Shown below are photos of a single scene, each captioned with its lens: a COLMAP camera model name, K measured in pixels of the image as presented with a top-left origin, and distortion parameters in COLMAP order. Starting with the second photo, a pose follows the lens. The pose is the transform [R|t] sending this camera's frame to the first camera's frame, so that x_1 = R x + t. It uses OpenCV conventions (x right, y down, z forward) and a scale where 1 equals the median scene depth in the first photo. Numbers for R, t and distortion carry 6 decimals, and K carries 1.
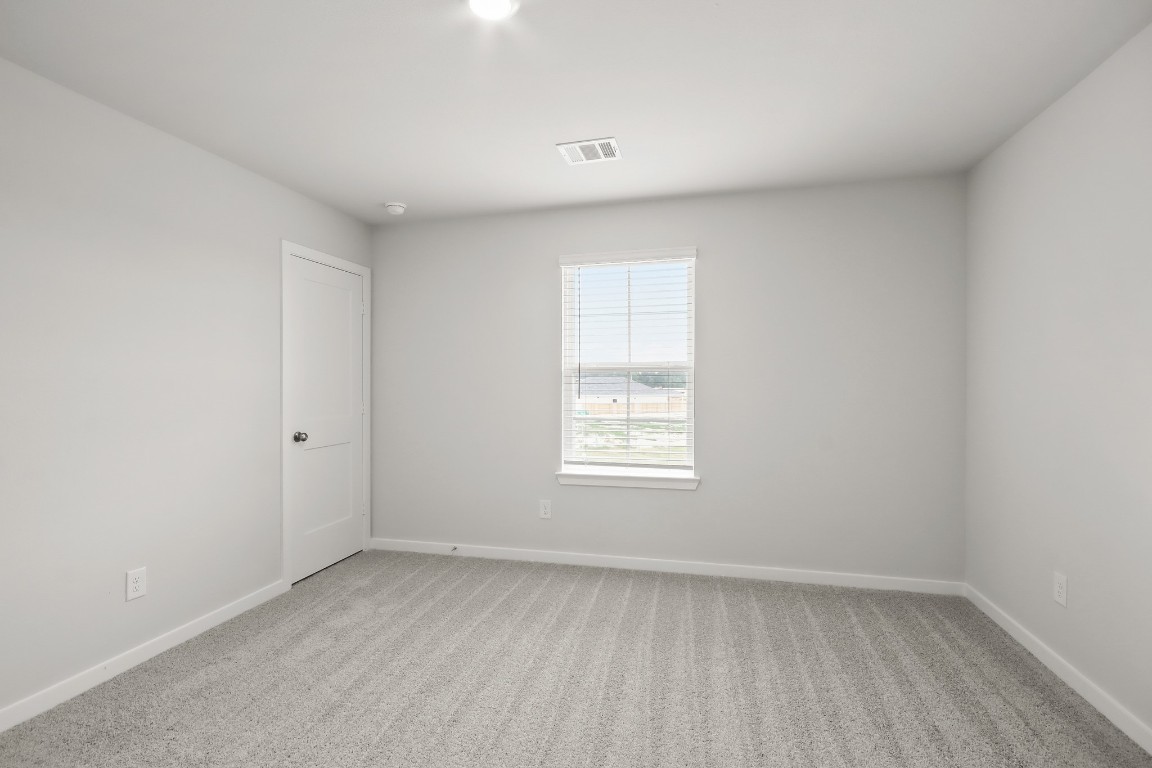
lens RADIAL K [[541.9, 0, 566.5], [0, 541.9, 390.6], [0, 0, 1]] dist [0.005857, -0.002520]
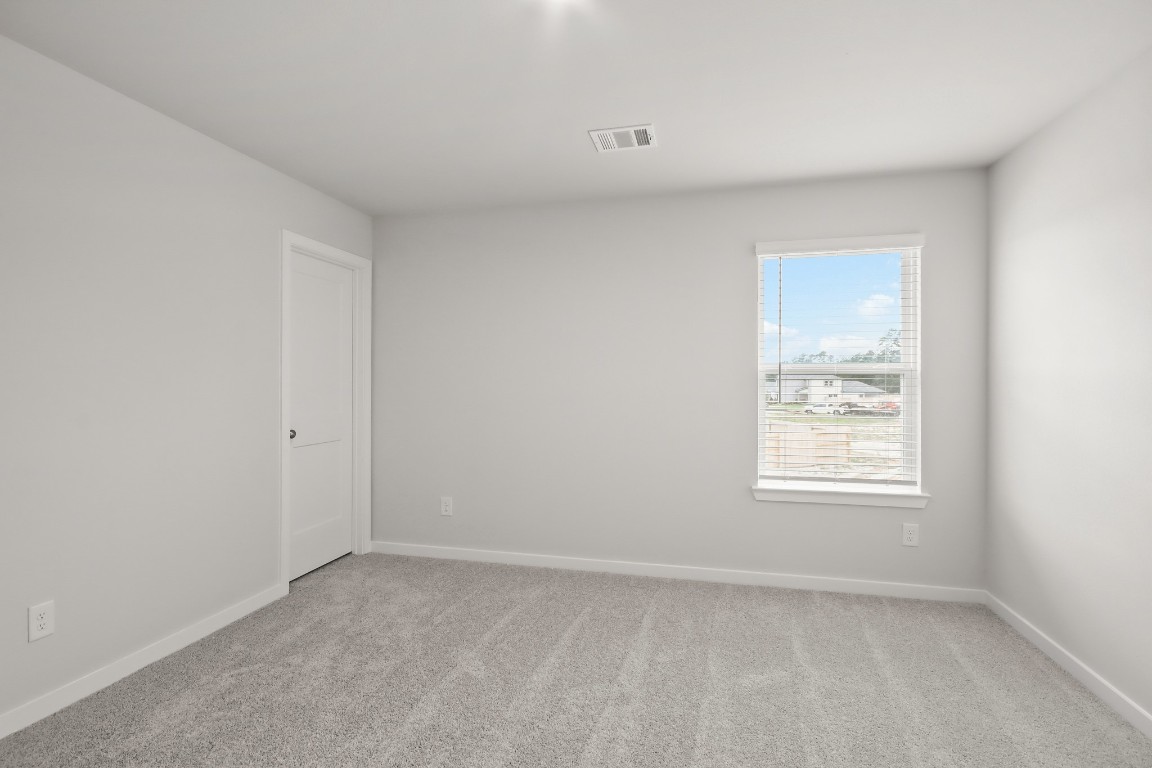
lens RADIAL K [[541.9, 0, 530.4], [0, 541.9, 420.5], [0, 0, 1]] dist [0.005857, -0.002520]
pose [[0.999680, 0.009472, 0.023434, -0.342718], [-0.010680, 0.998593, 0.051951, -0.000724], [-0.022909, -0.052185, 0.998375, 0.100484]]
